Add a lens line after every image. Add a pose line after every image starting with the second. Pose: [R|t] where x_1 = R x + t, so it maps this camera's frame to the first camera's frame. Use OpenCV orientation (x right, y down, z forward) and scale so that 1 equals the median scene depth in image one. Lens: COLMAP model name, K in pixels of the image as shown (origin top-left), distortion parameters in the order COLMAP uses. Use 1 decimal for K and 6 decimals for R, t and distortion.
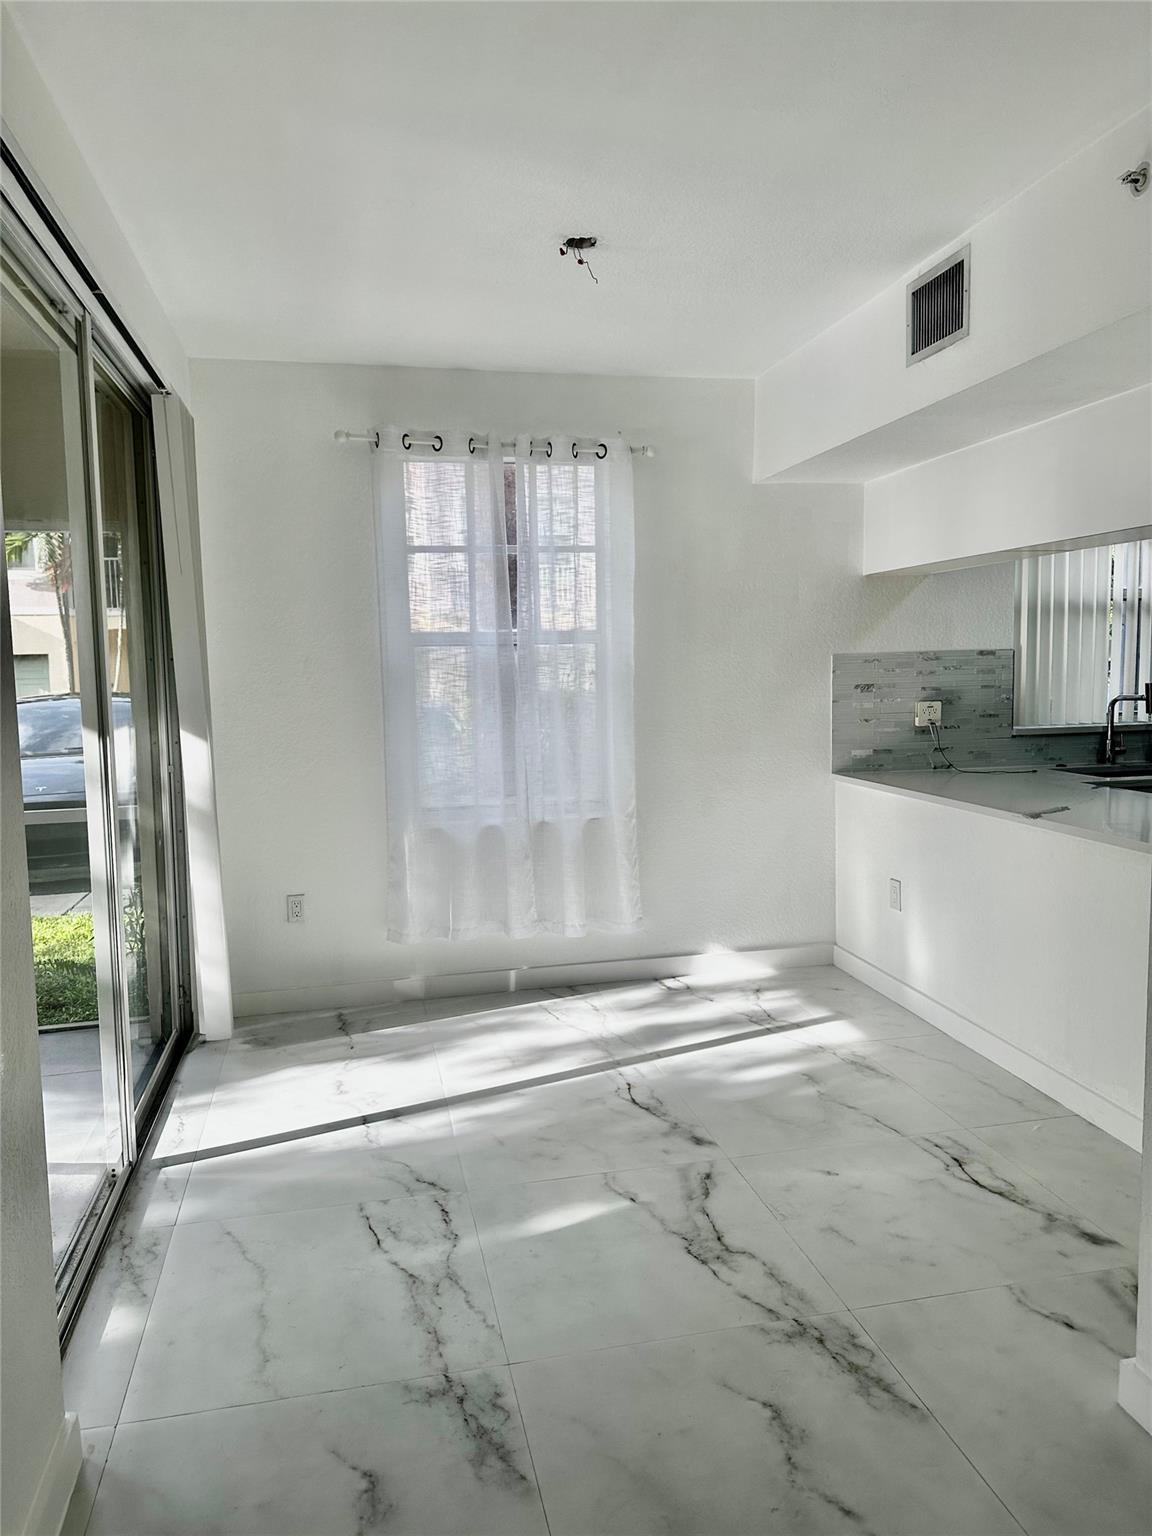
lens RADIAL K [[1067.1, 0, 576.1], [0, 1067.1, 768.2], [0, 0, 1]] dist [0.010886, -0.026957]
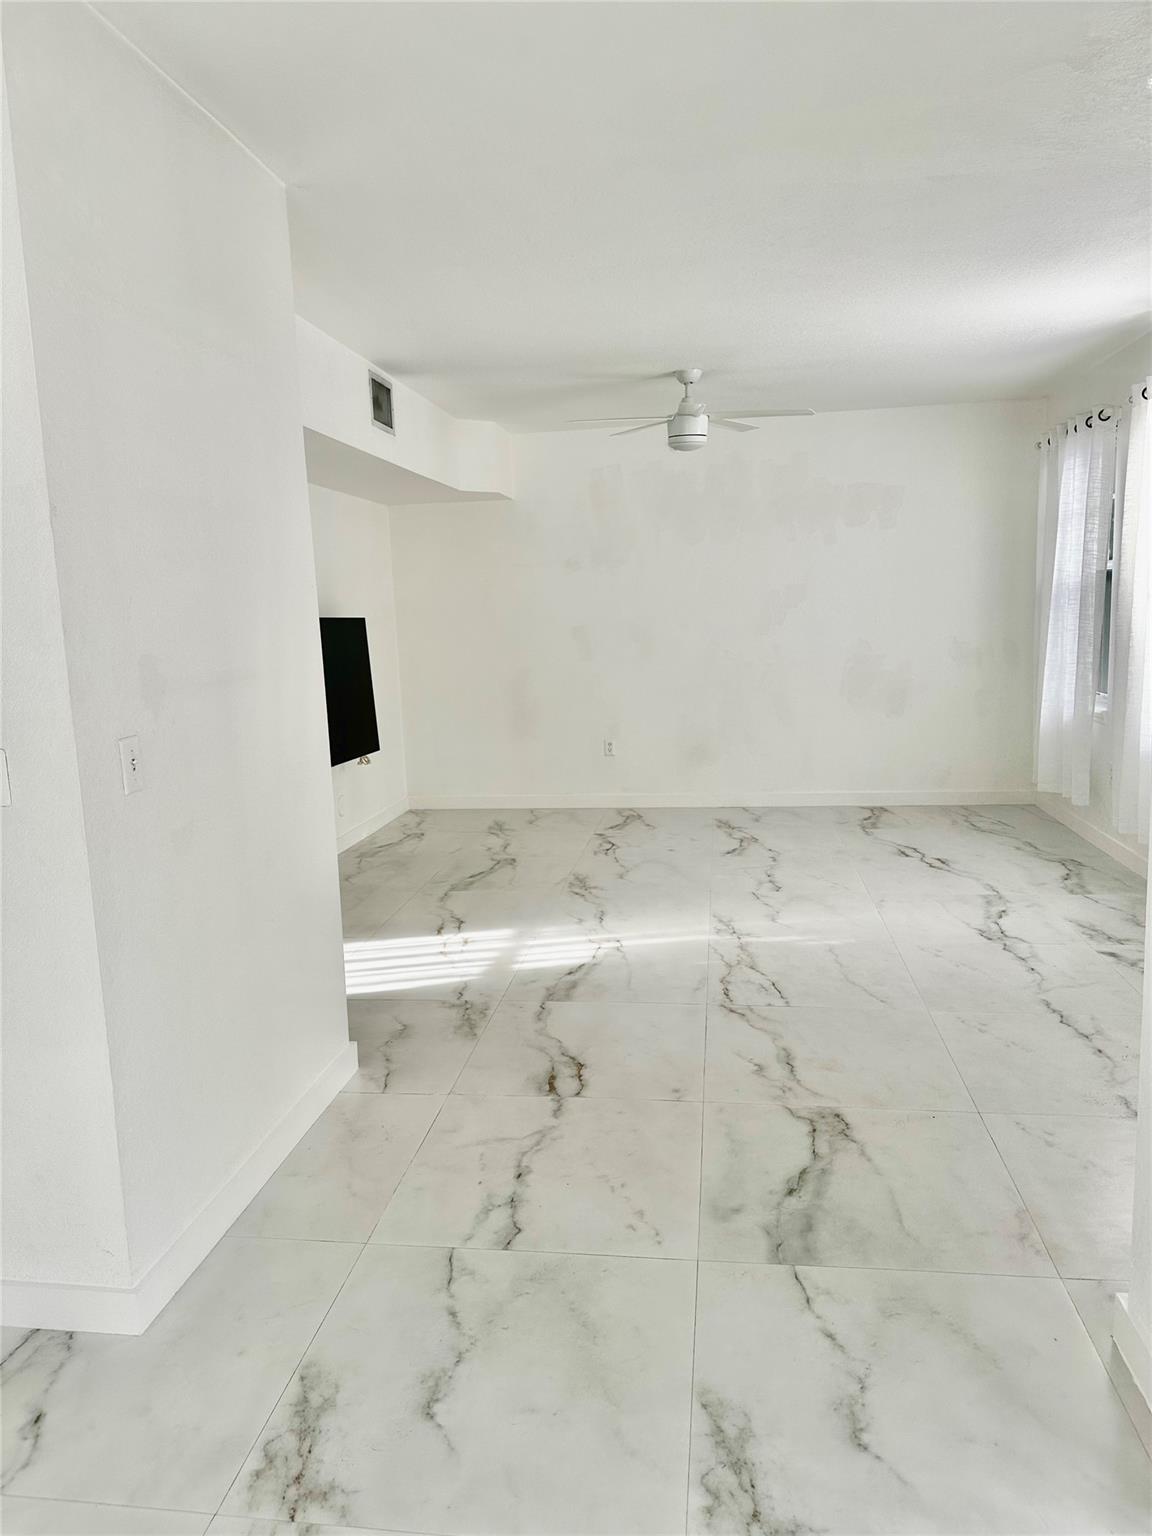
lens RADIAL K [[1067.1, 0, 574.2], [0, 1067.1, 772.3], [0, 0, 1]] dist [0.010886, -0.026957]
pose [[-0.936361, 0.003135, 0.351024, -0.272751], [0.091376, 0.967665, 0.235105, -0.158726], [-0.338937, 0.252218, -0.906371, 1.688661]]
